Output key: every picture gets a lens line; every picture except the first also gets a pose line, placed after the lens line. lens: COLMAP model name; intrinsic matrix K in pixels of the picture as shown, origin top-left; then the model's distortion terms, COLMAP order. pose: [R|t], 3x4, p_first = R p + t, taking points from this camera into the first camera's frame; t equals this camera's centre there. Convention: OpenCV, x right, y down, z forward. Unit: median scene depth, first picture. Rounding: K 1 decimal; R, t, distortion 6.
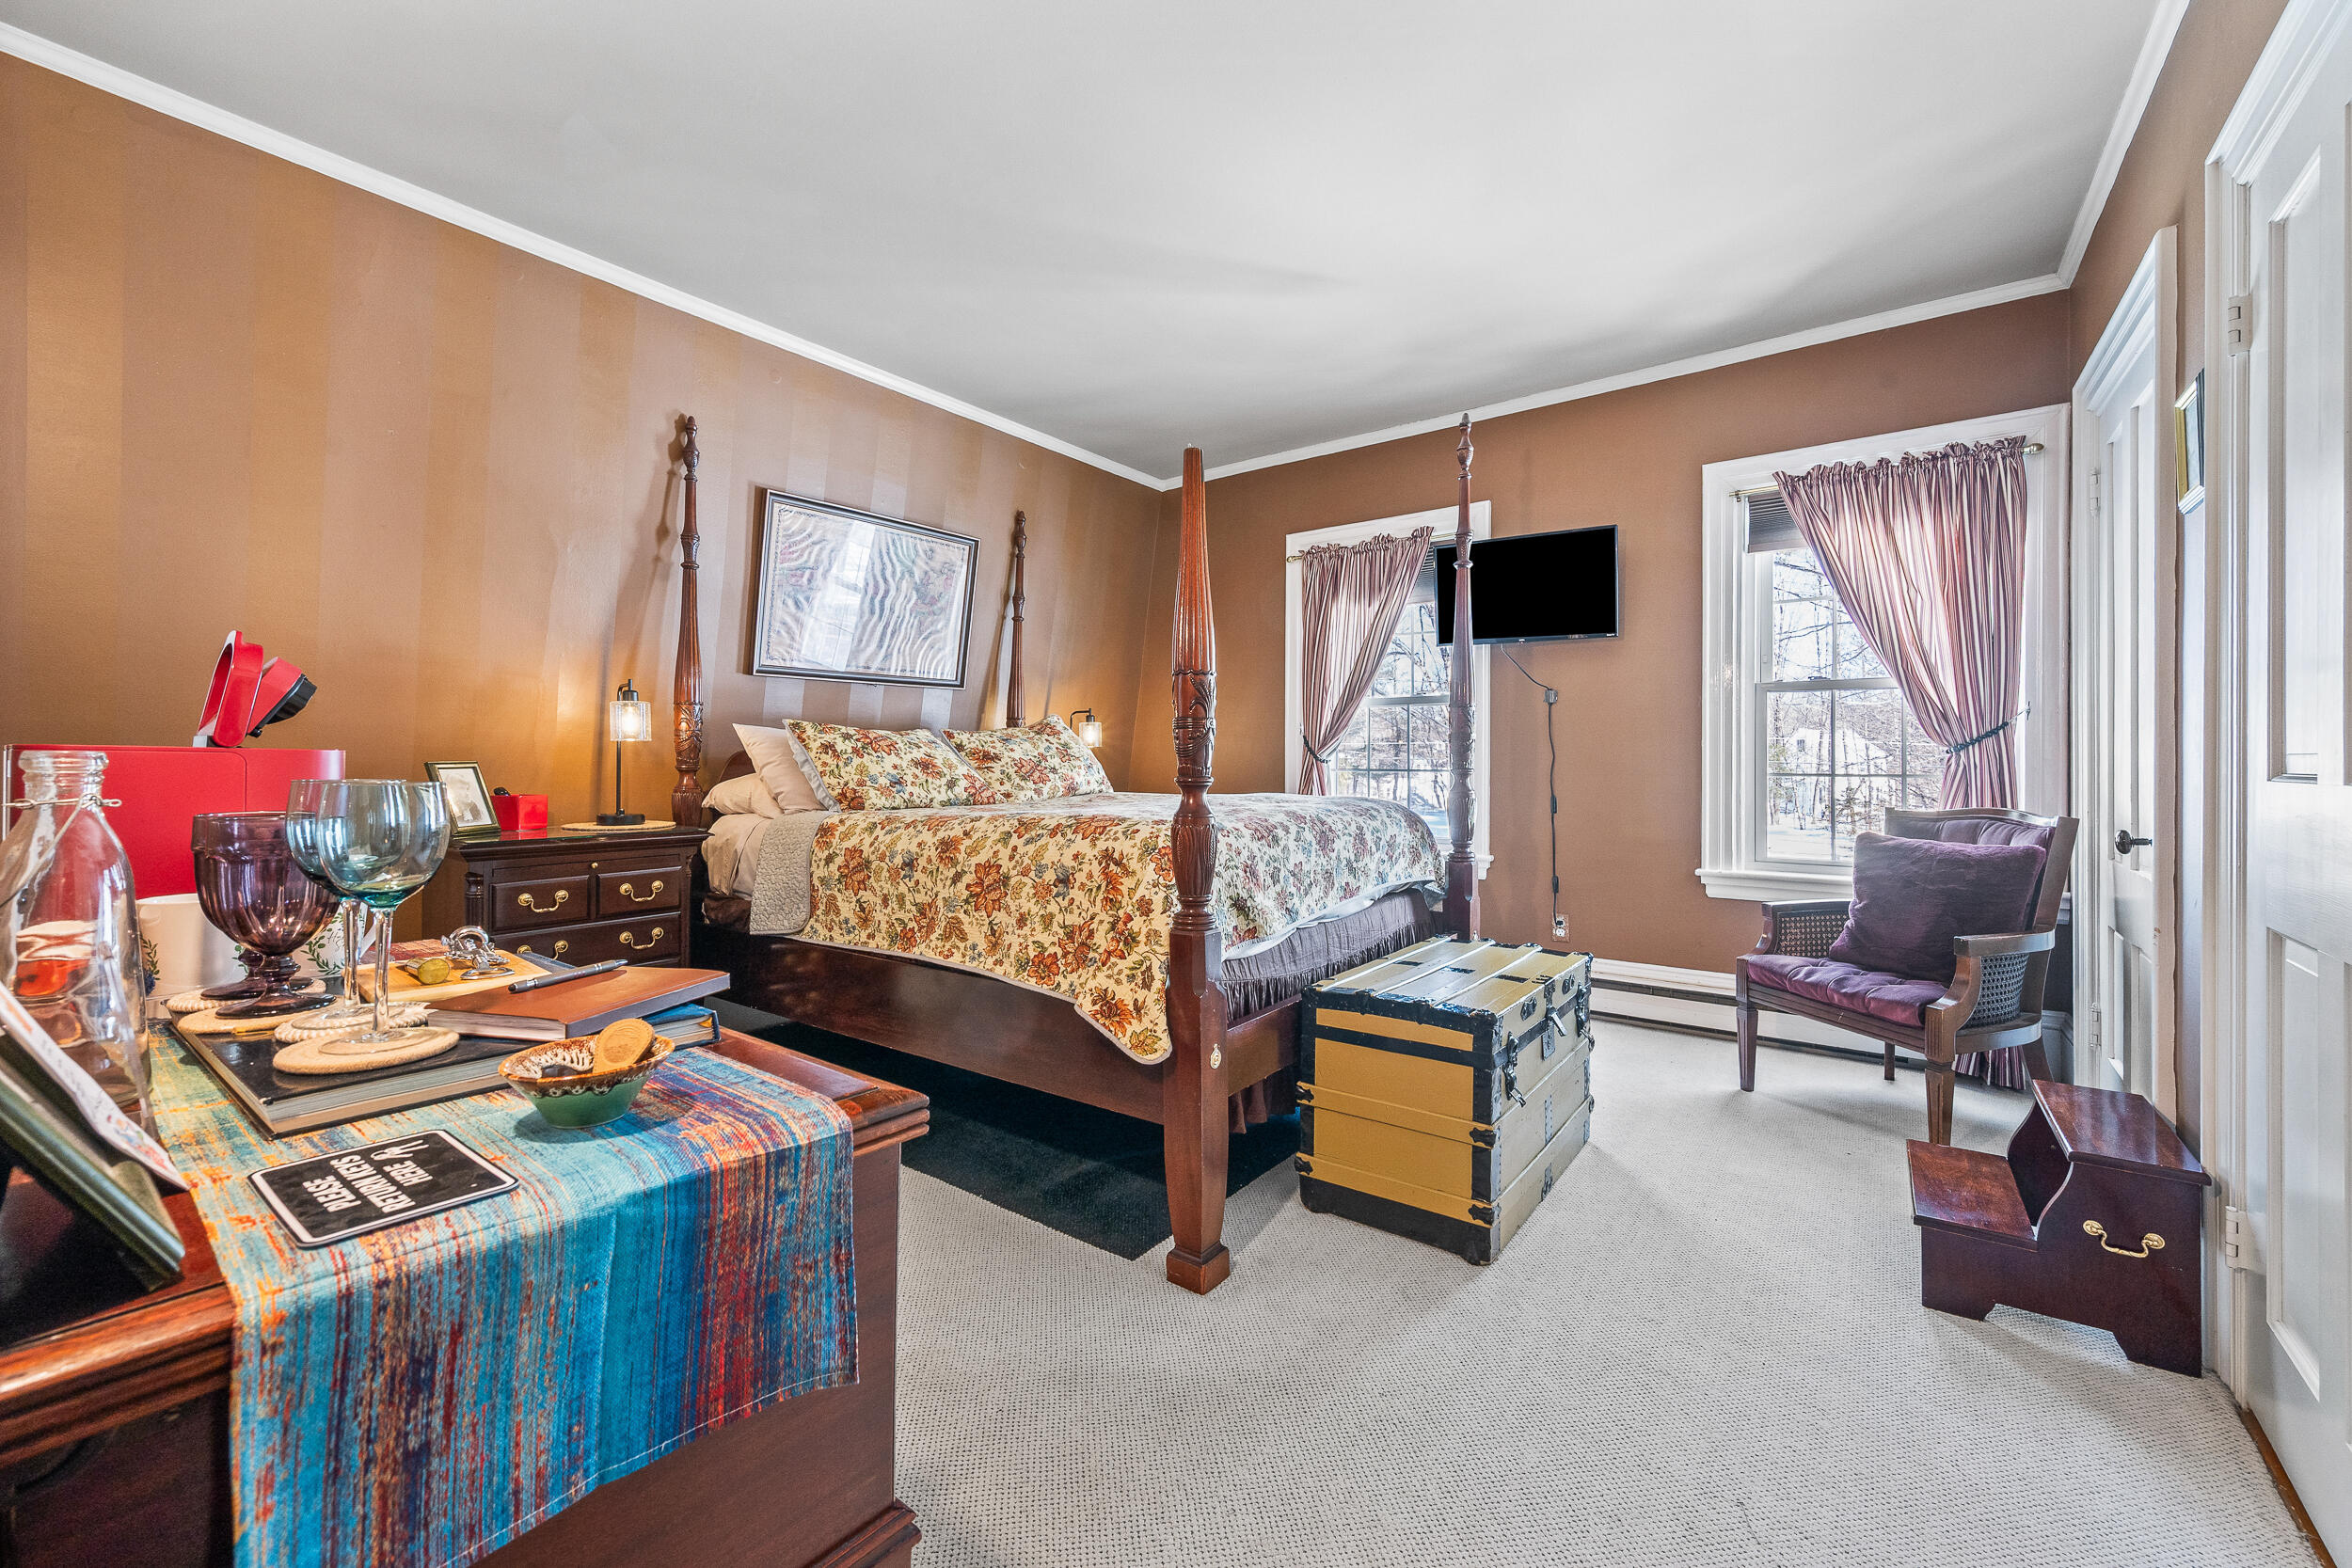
lens RADIAL K [[928.3, 0, 1183.9], [0, 928.3, 770.1], [0, 0, 1]] dist [-0.000138, 0.000256]
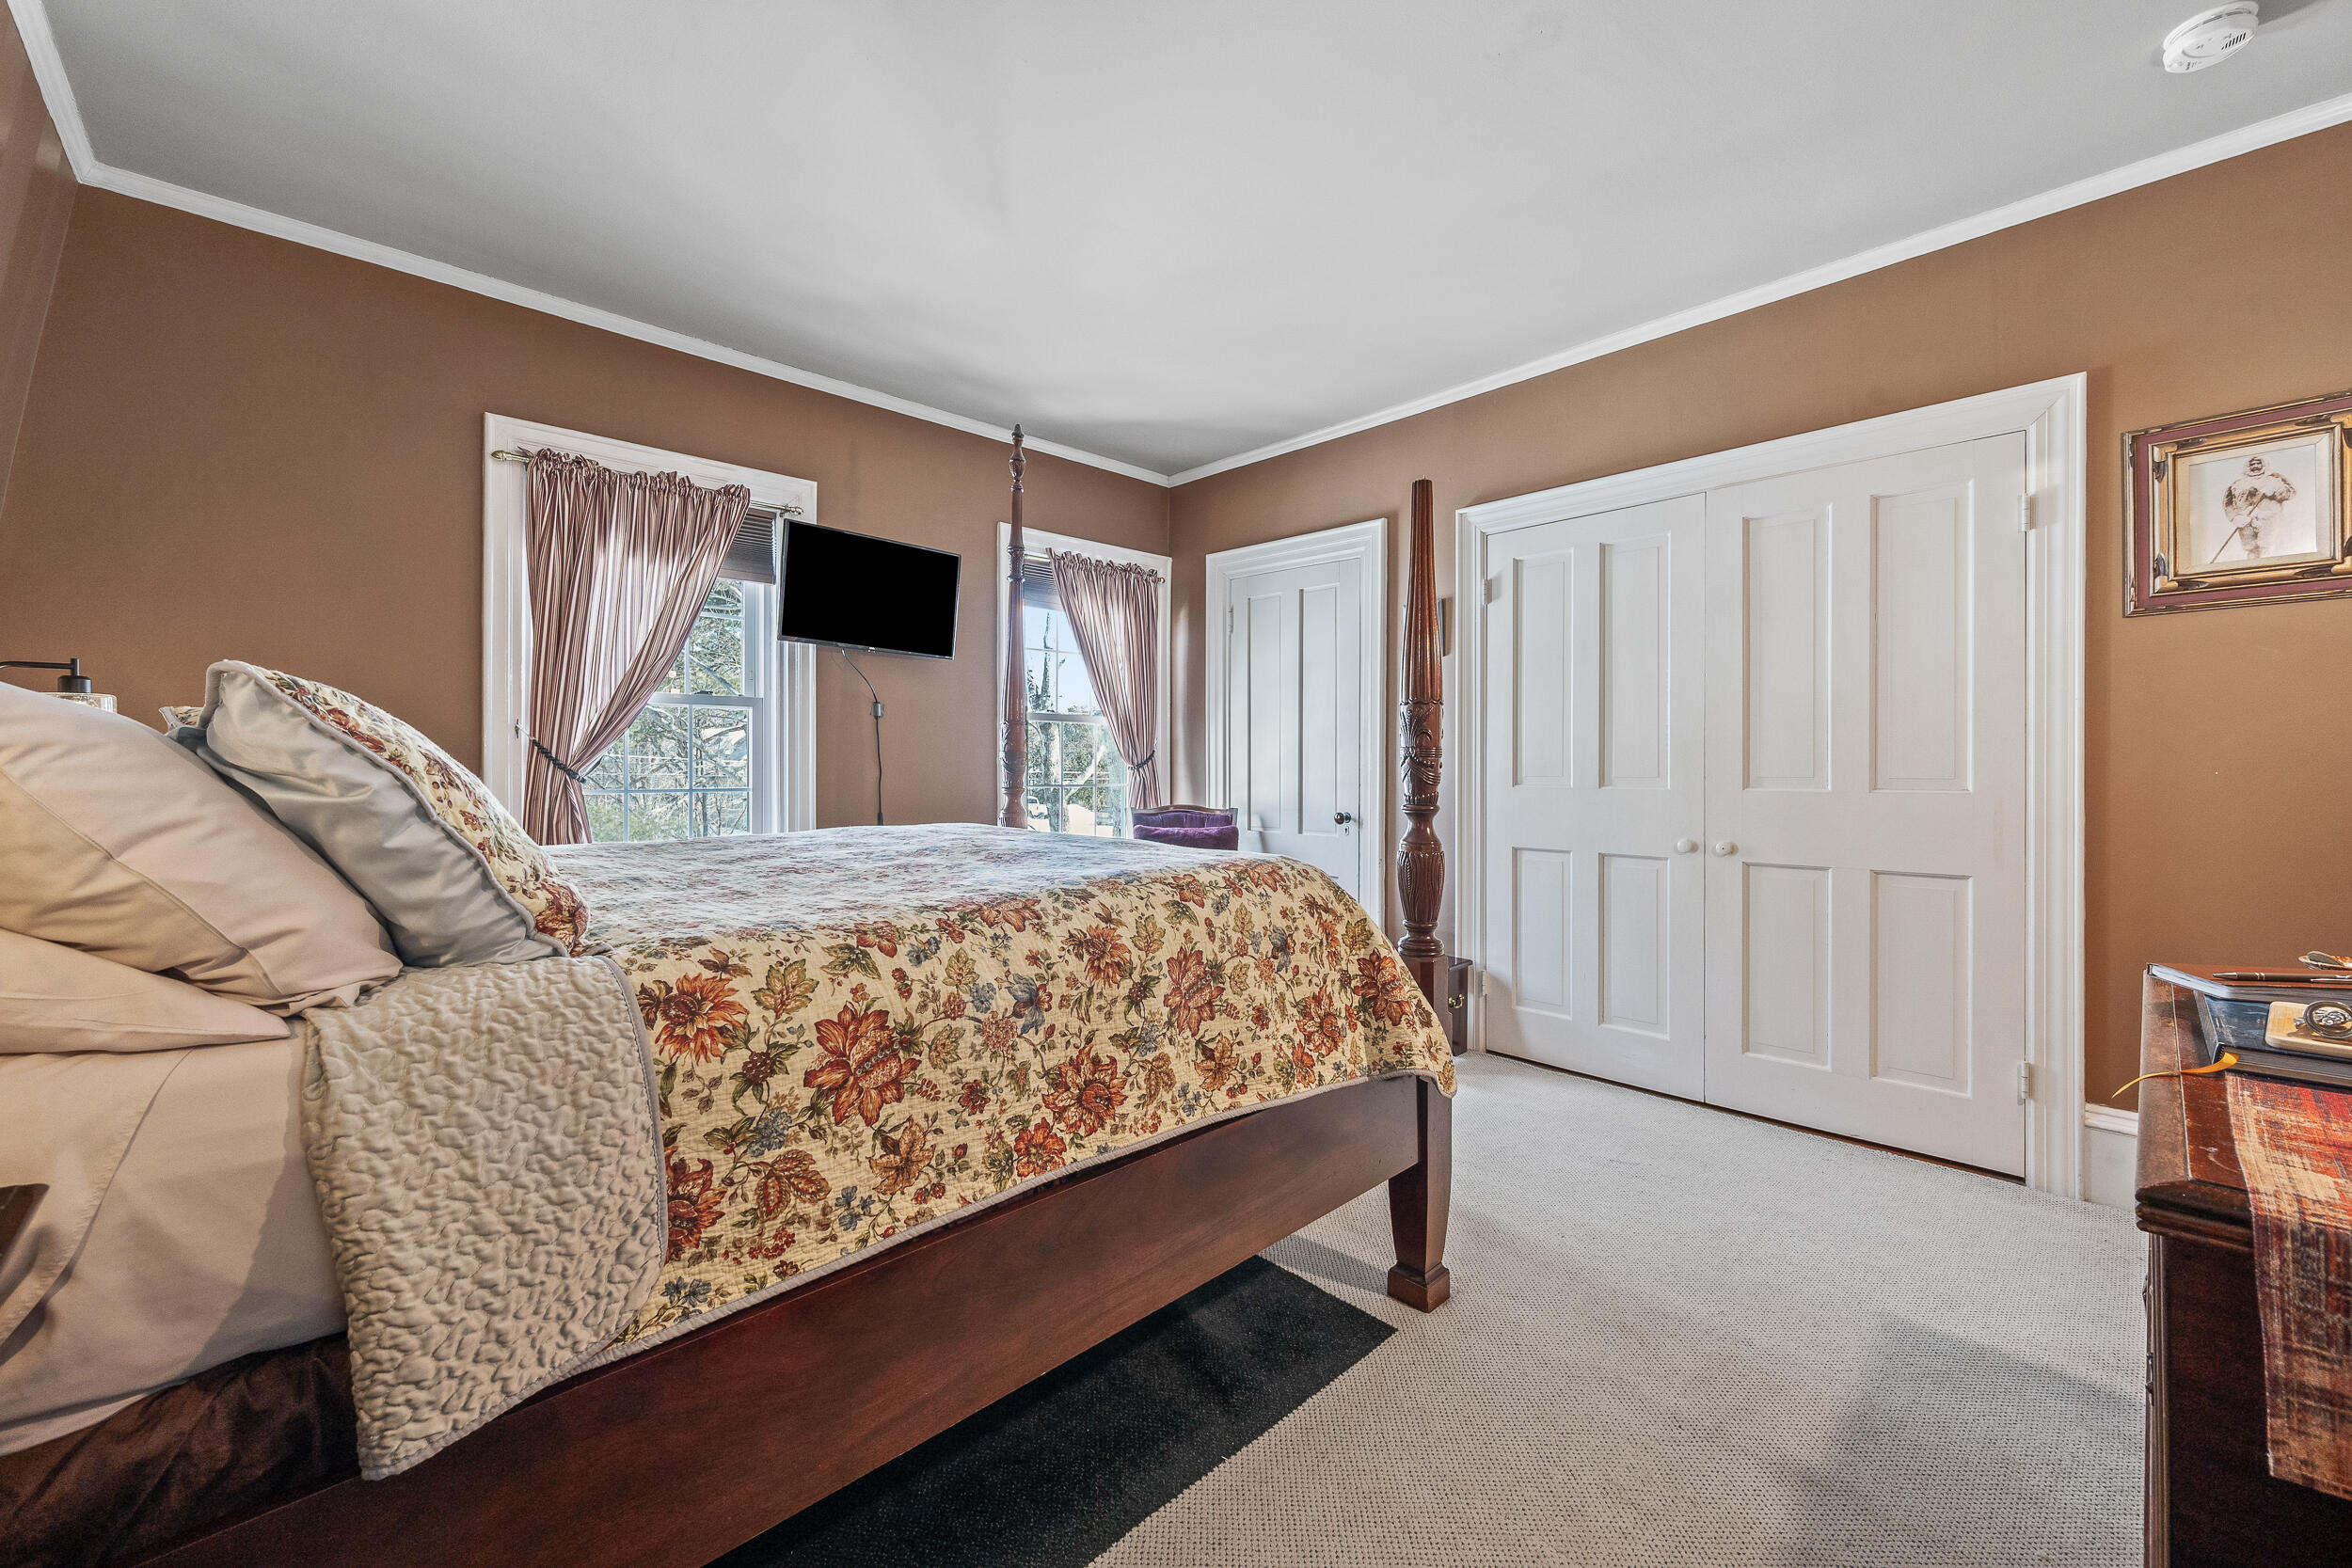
lens RADIAL K [[928.3, 0, 1181.2], [0, 928.3, 770.3], [0, 0, 1]] dist [-0.000138, 0.000256]
pose [[0.163380, -0.005101, 0.986550, -0.762429], [0.008475, 0.999957, 0.003767, -0.026466], [-0.986527, 0.007745, 0.163417, 0.807515]]
